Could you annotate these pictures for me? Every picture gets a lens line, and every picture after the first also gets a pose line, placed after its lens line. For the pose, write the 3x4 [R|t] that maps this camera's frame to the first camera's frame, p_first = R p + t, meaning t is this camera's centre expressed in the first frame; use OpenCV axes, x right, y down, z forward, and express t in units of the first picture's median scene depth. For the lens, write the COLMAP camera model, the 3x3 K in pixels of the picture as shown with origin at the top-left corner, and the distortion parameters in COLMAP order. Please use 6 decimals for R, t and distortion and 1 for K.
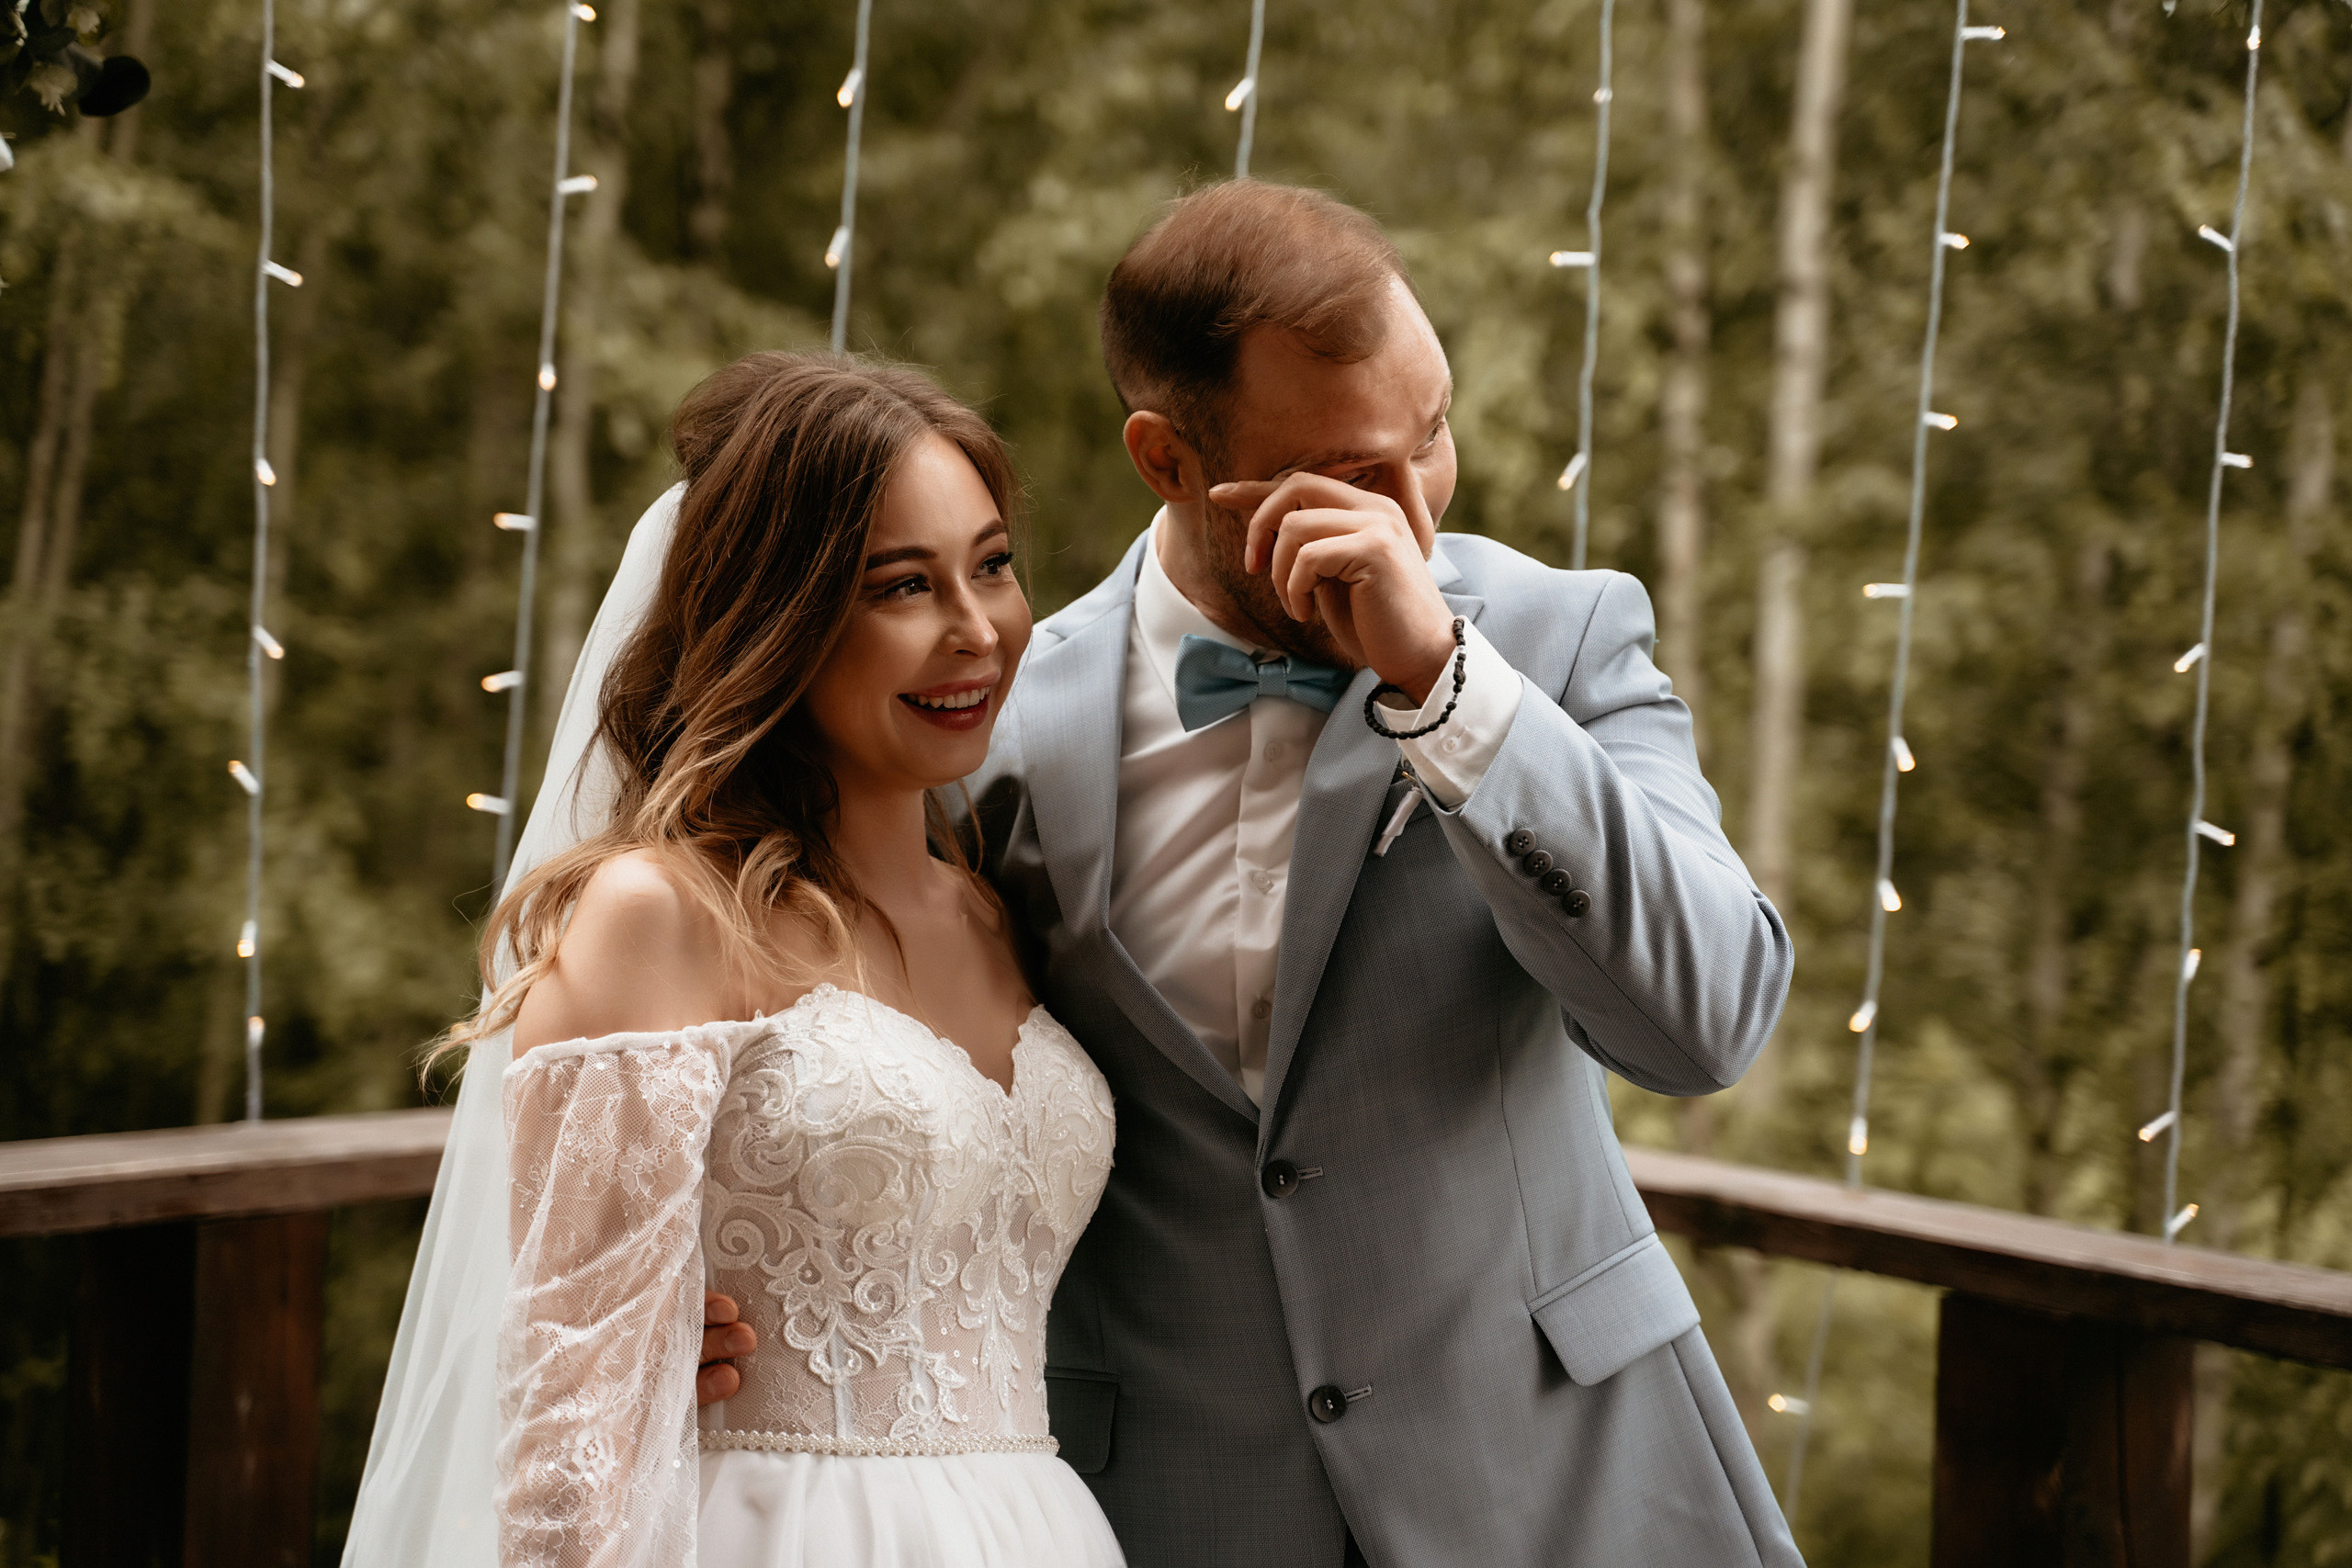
lens RADIAL K [[4814.9, 0, 1180.7], [0, 4814.9, 821.8], [0, 0, 1]] dist [0.292429, 0.000000]
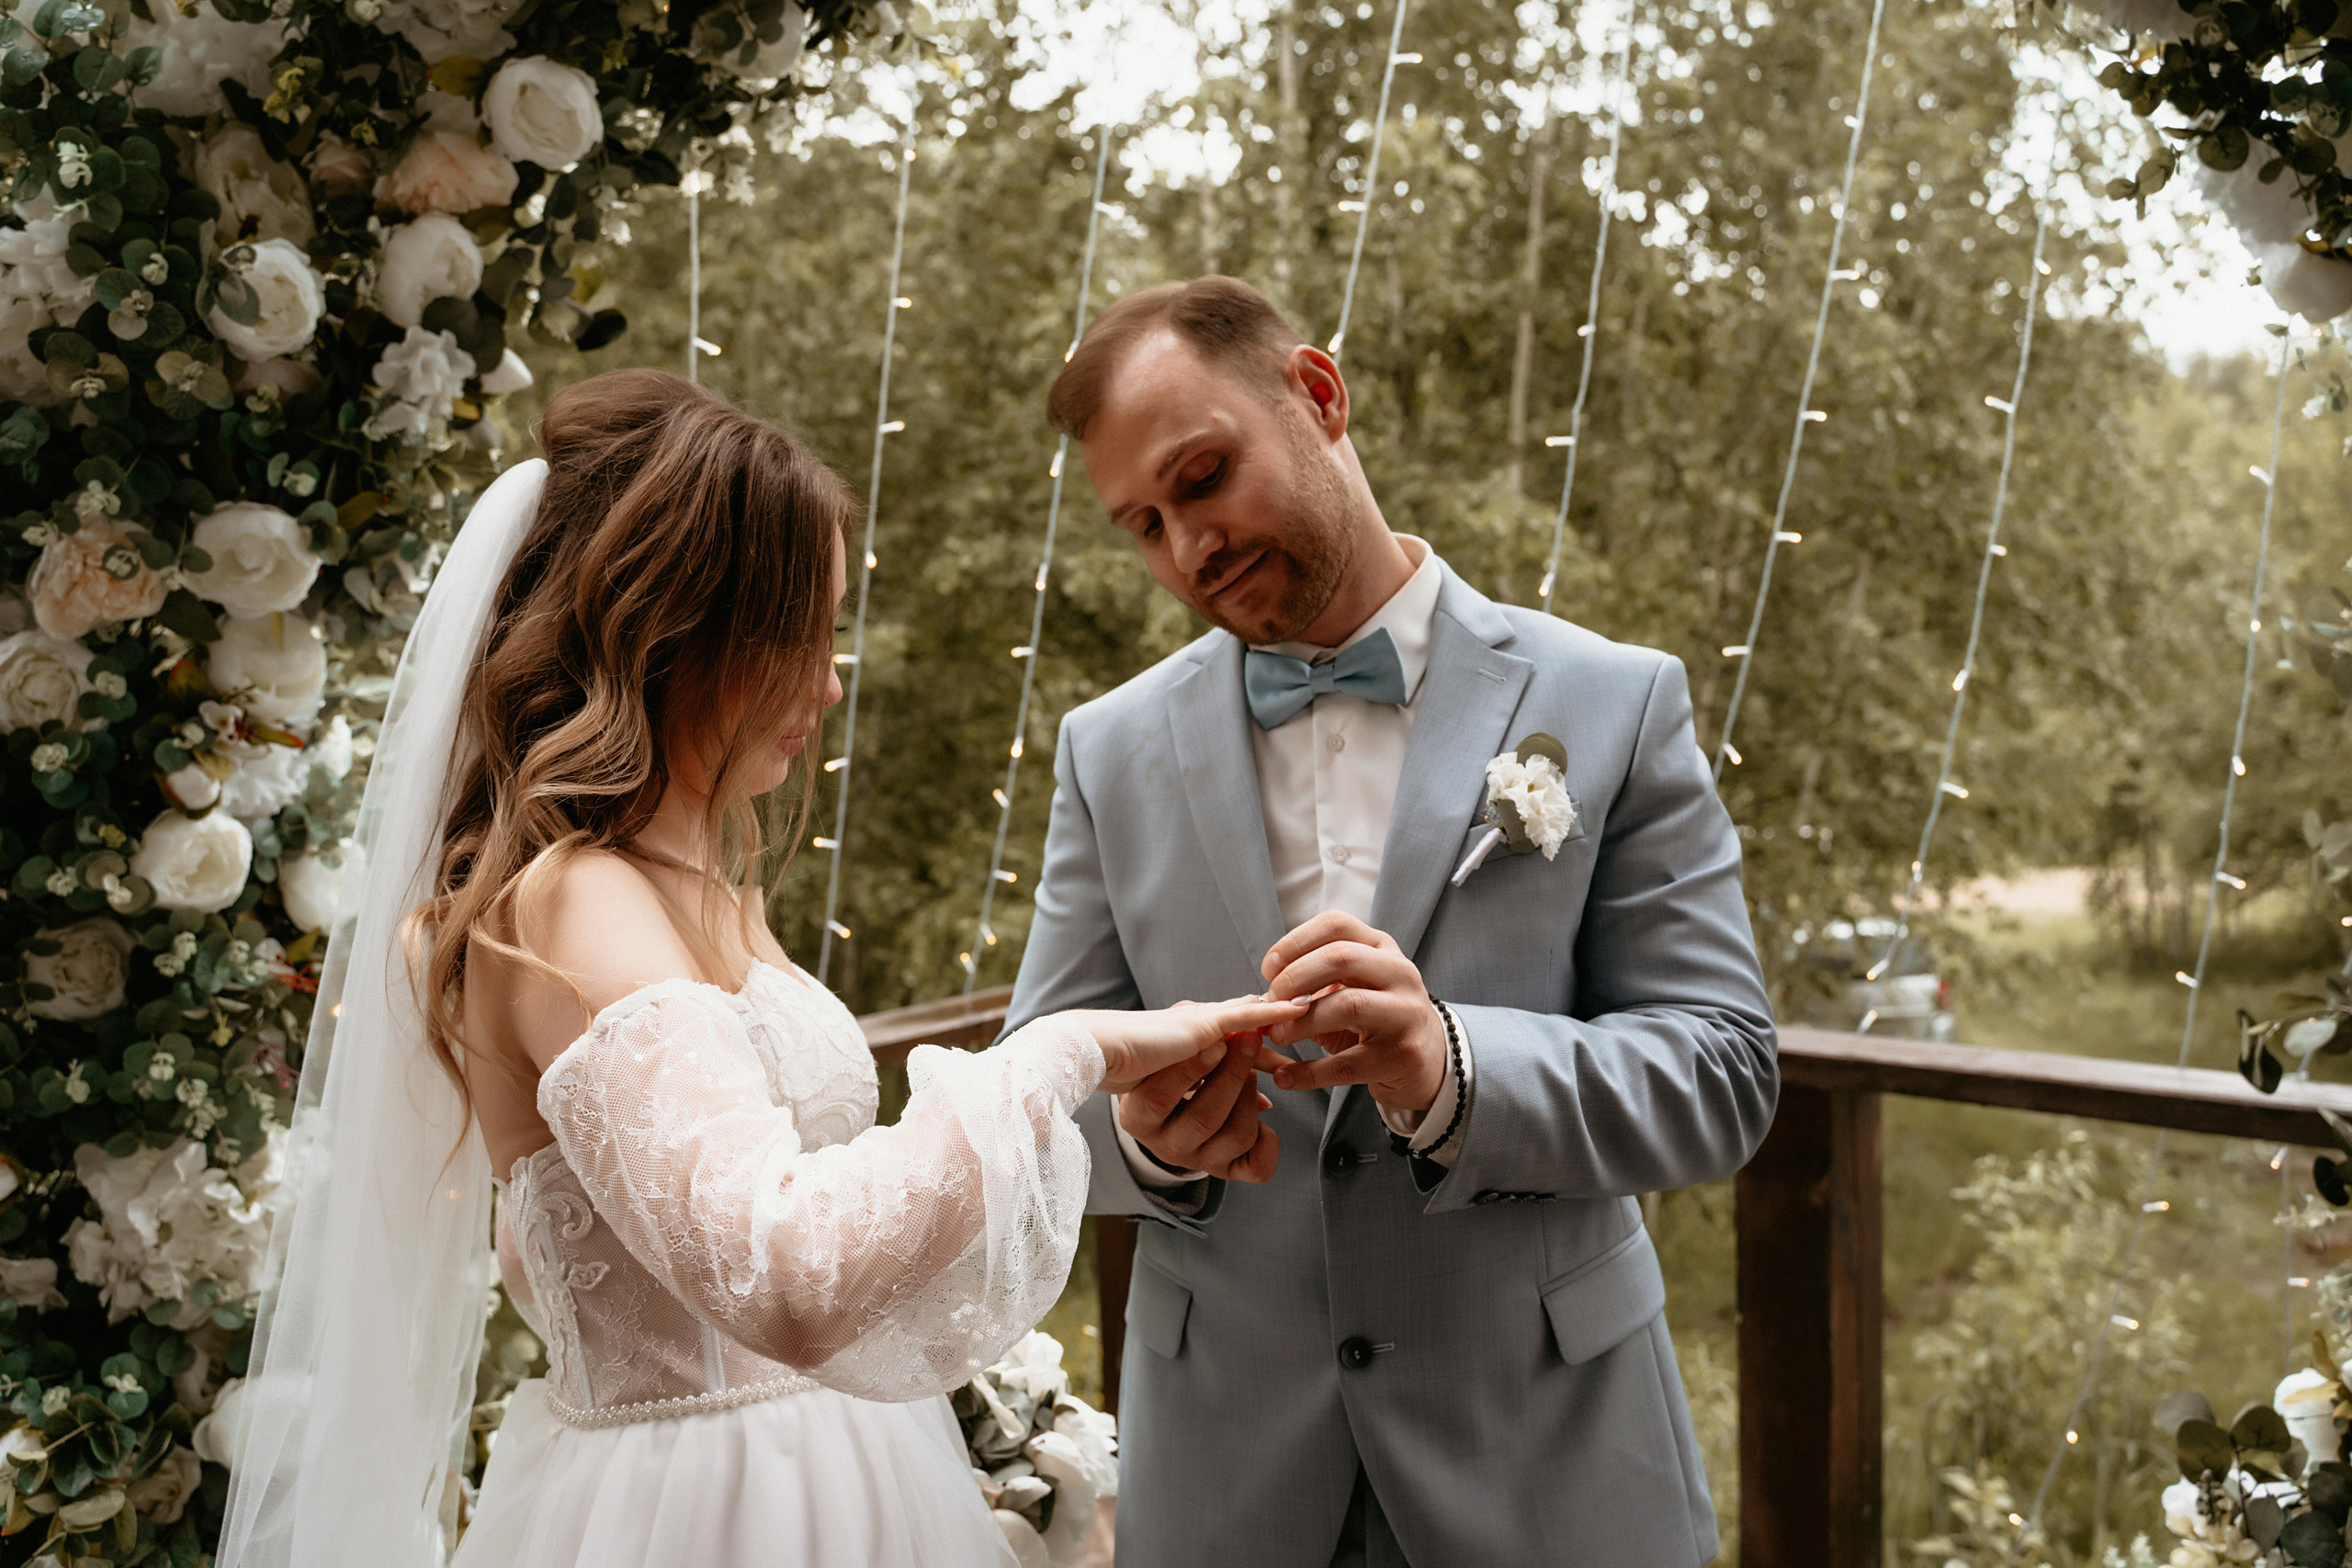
lens RADIAL K [[1895.8, 0, 1165.6], [0, 1895.8, 775.6], [0, 0, 1]] dist [-0.114159, 0.090735]
pose [[0.991138, -0.063998, 0.116402, -0.073449], [0.066474, 0.997634, -0.017516, -0.005568], [-0.115006, 0.025098, 0.993048, 0.266770]]
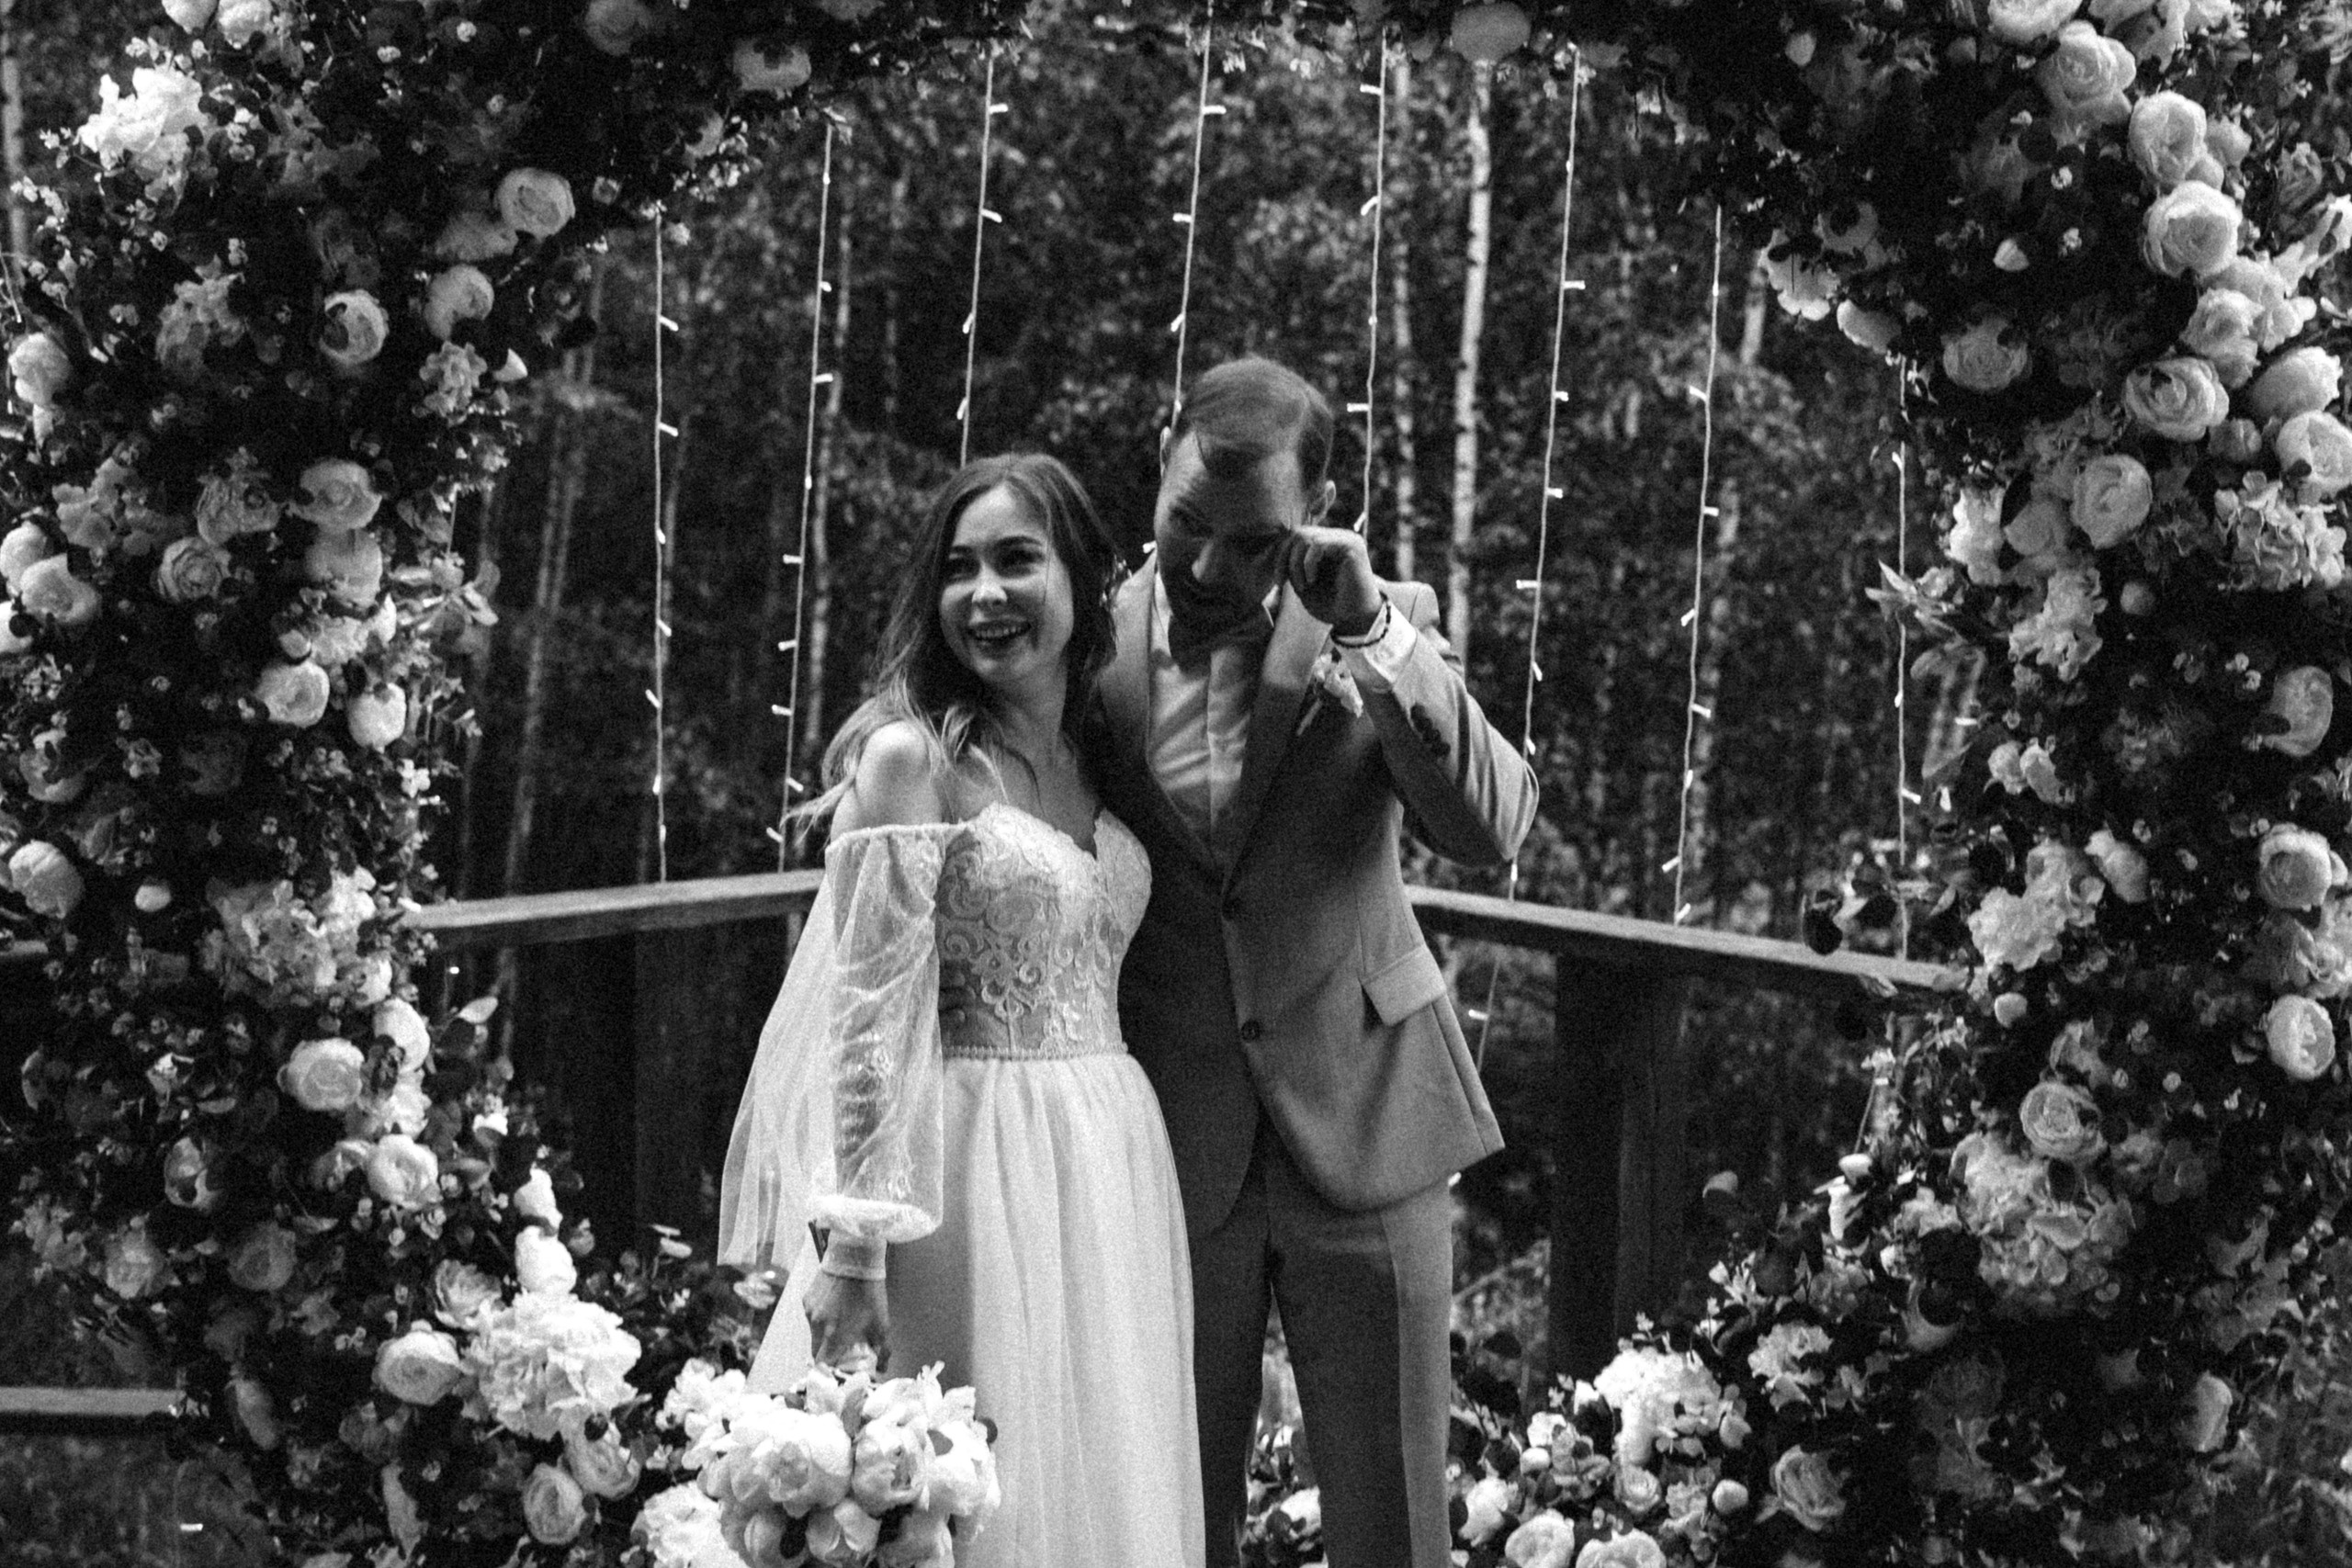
lens RADIAL K [[2528.6, 0, 1168.6], [0, 2528.6, 783.5], [0, 0, 1]] dist [0.014483, 0.000000]
pose [[0.999767, -0.018741, 0.010754, -0.003214], [0.018452, 0.999481, 0.026388, 0.000914], [-0.011243, -0.026184, 0.999594, 0.013385]]
